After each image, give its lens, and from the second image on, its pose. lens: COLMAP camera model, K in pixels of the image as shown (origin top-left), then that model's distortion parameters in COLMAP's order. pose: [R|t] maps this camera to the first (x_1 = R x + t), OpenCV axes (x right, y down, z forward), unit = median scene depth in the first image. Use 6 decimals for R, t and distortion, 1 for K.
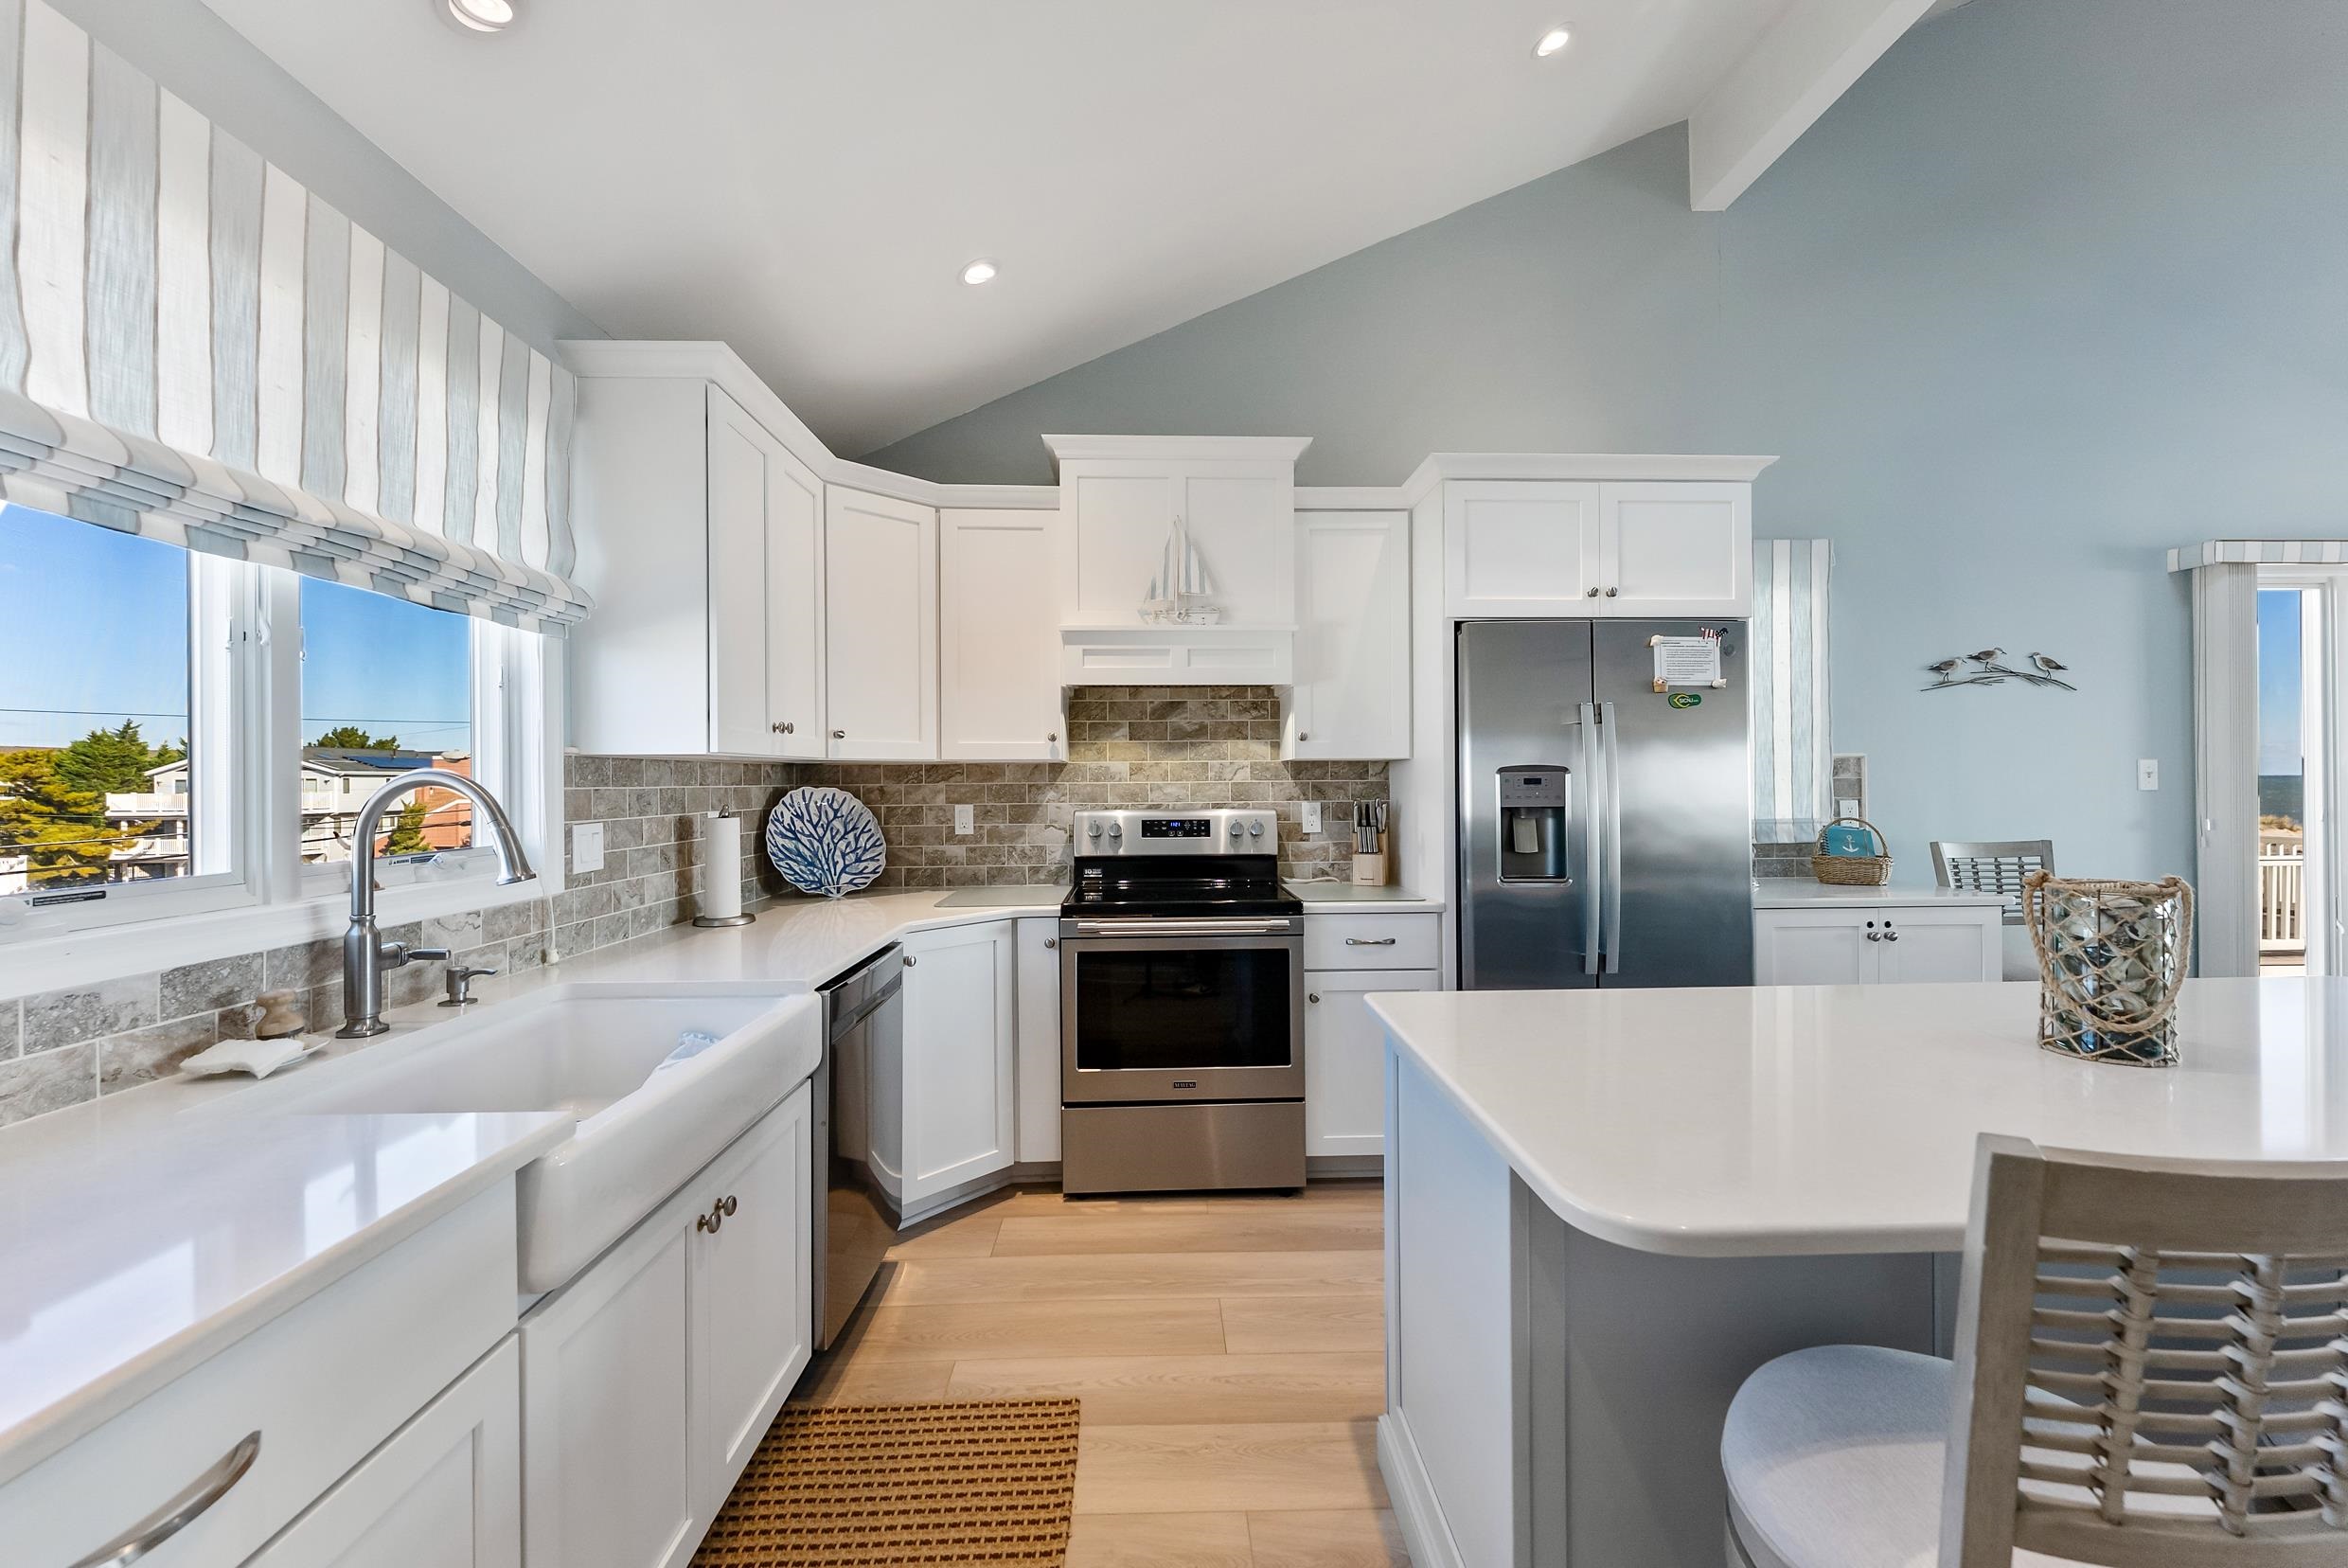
lens RADIAL K [[958.3, 0, 1187.8], [0, 958.3, 781.6], [0, 0, 1]] dist [0.004122, -0.001951]
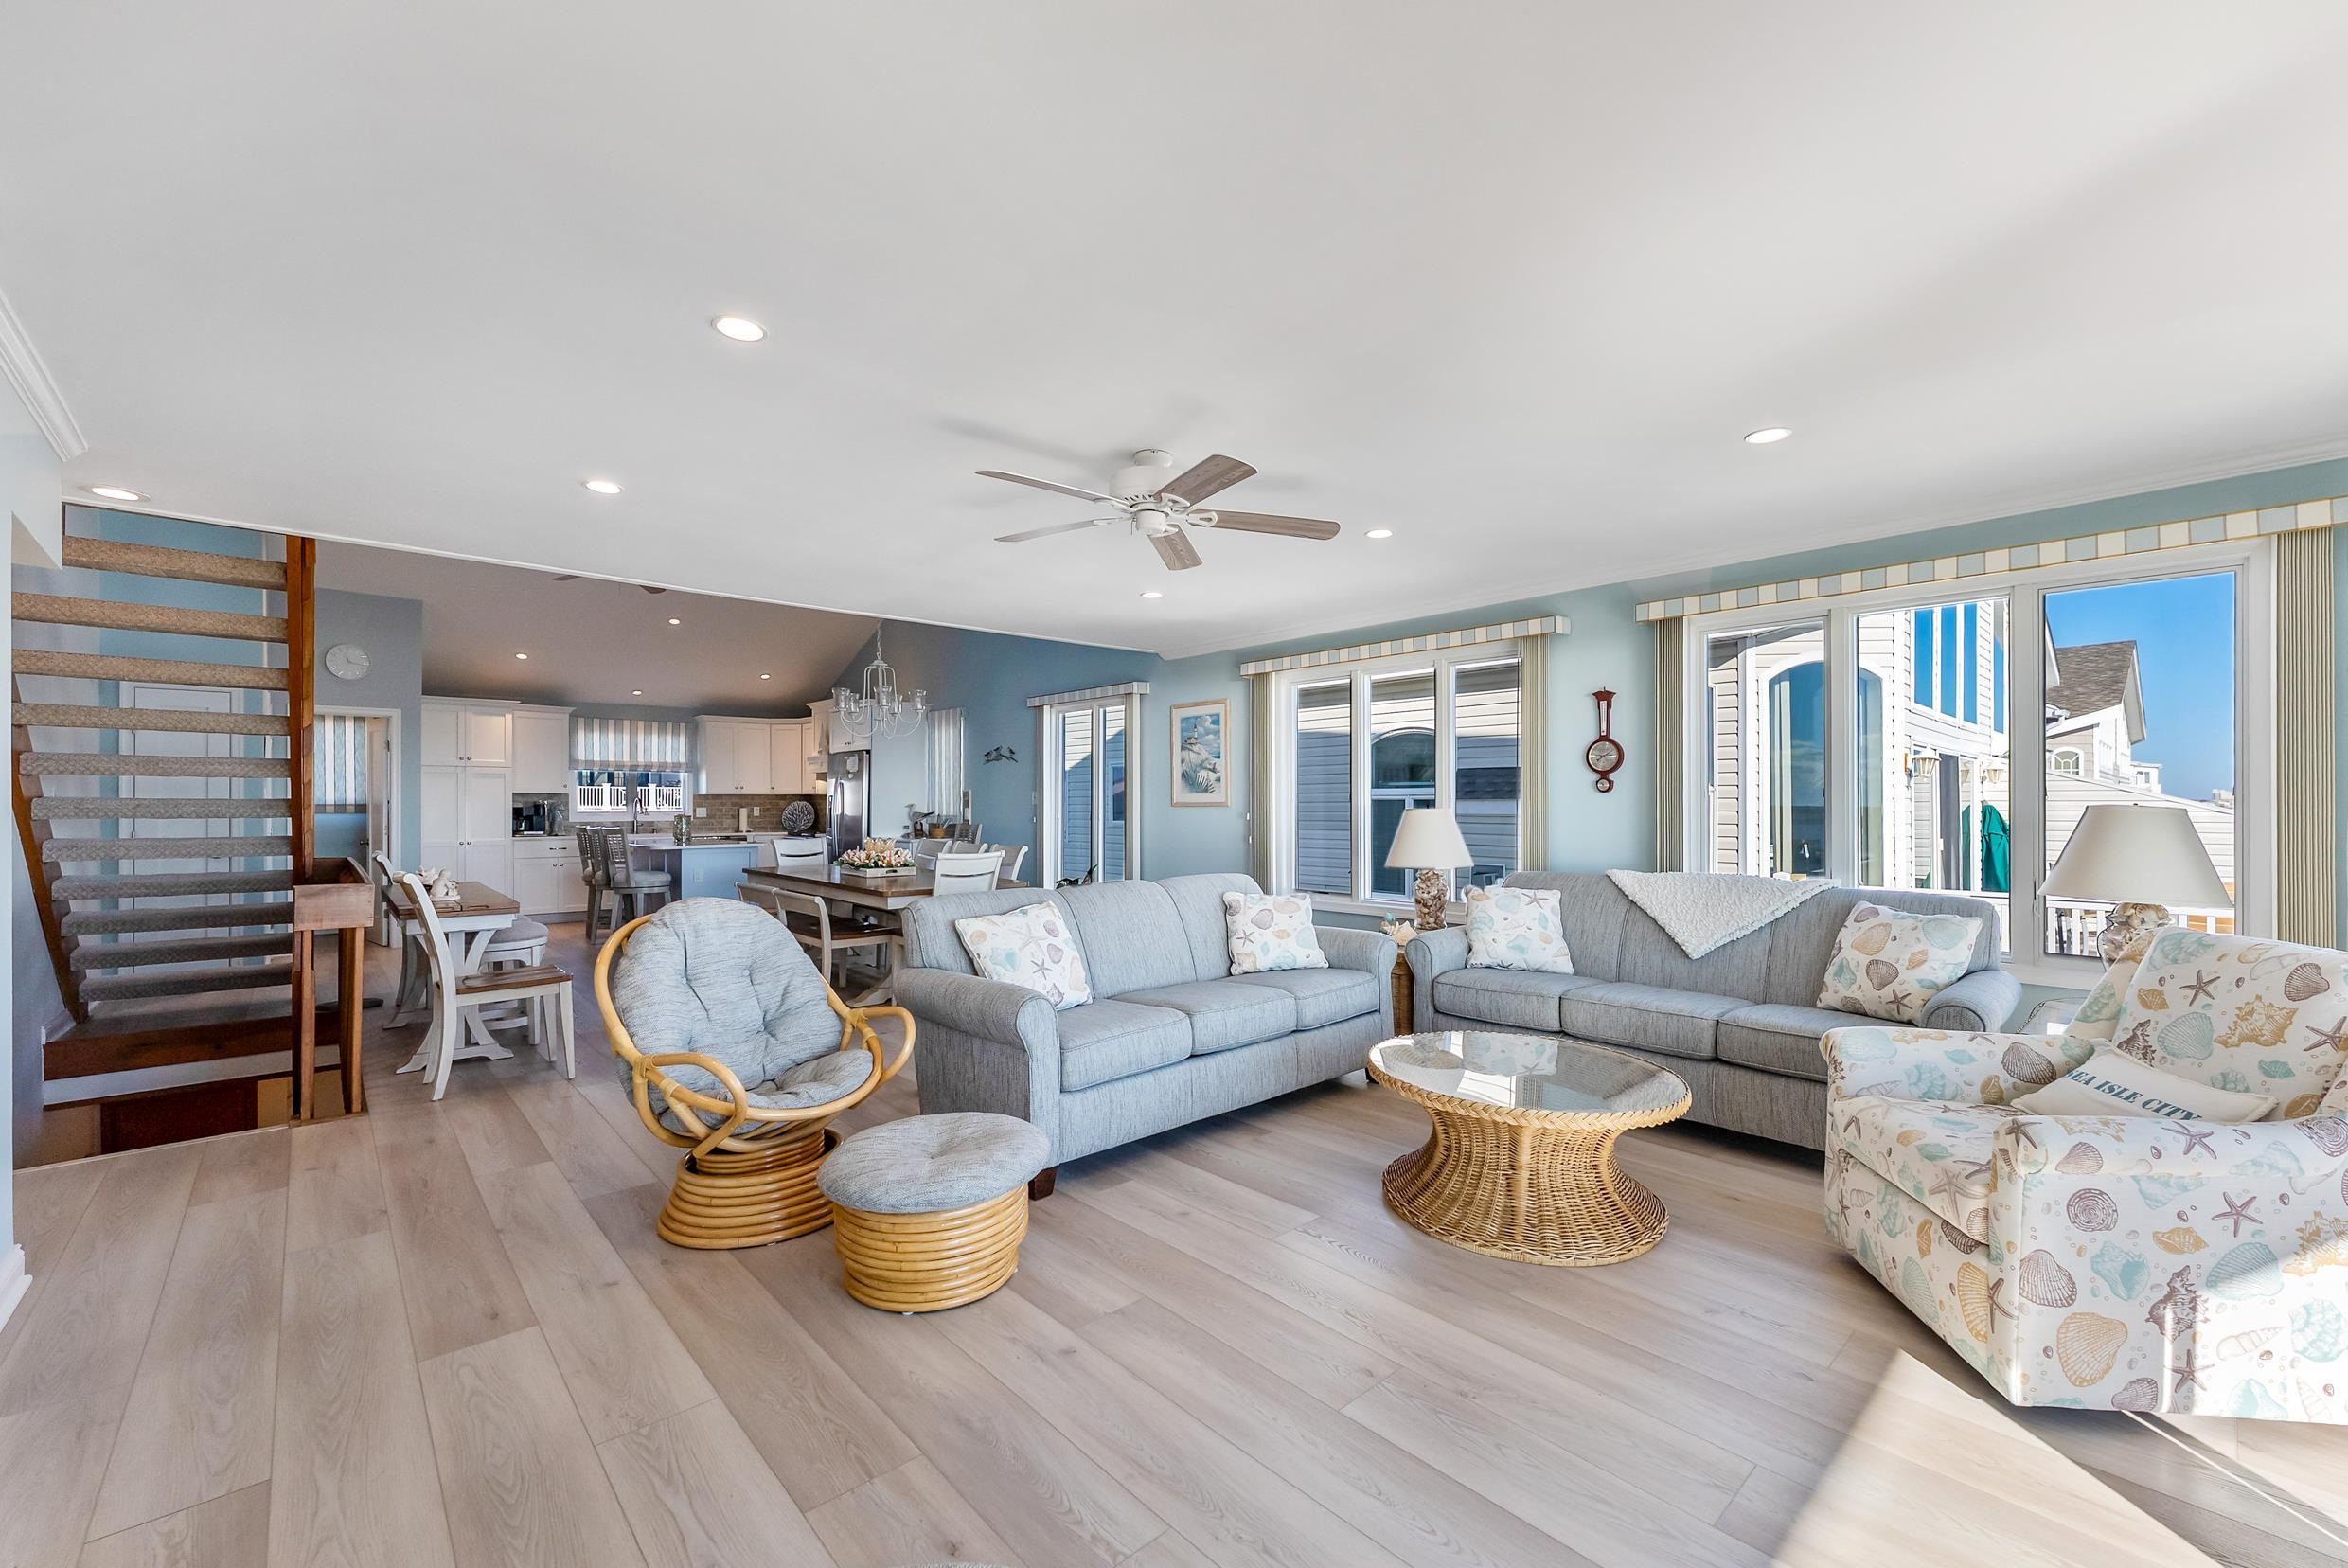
lens RADIAL K [[958.3, 0, 1178.4], [0, 958.3, 797.3], [0, 0, 1]] dist [0.004122, -0.001951]
pose [[0.646175, -0.000666, -0.763189, 3.745395], [-0.003311, 0.999988, -0.003676, -0.001323], [0.763182, 0.004903, 0.646165, -0.281793]]
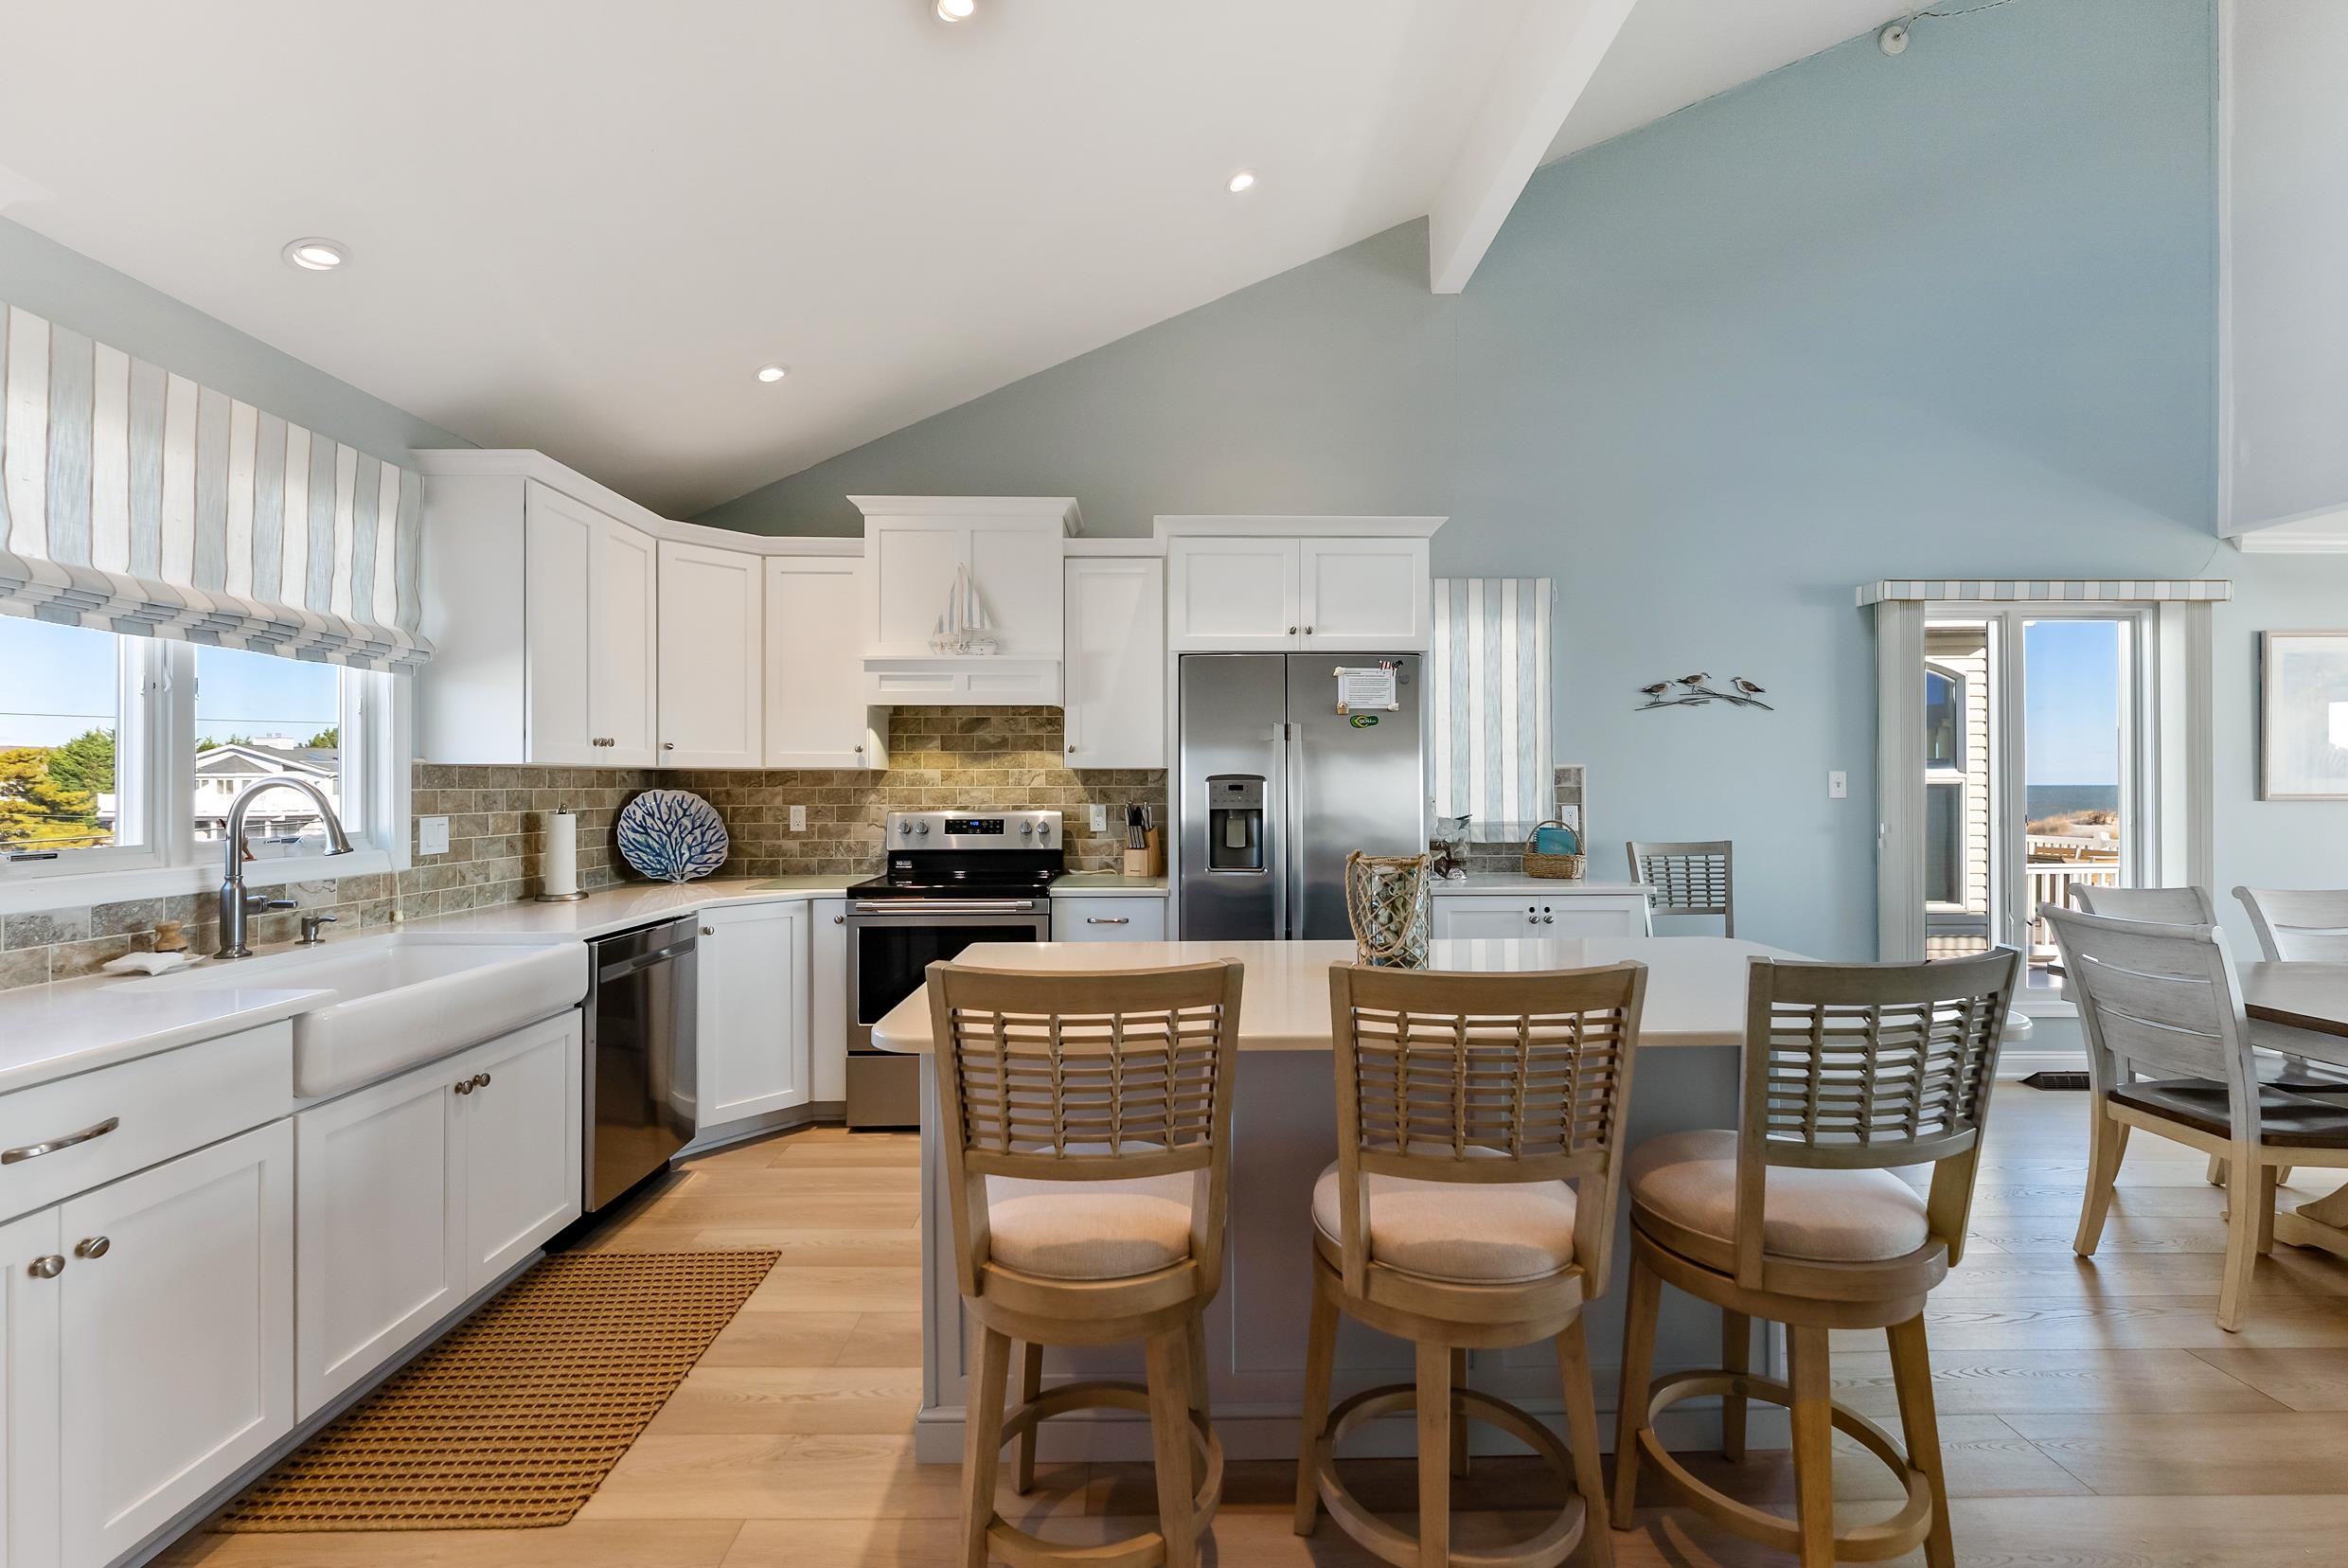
lens RADIAL K [[995.2, 0, 1178.7], [0, 995.2, 782.3], [0, 0, 1]] dist [0.007492, -0.003381]
pose [[0.999694, 0.004647, -0.024301, 0.314444], [-0.004755, 0.999979, -0.004385, -0.001339], [0.024280, 0.004499, 0.999695, -0.248499]]
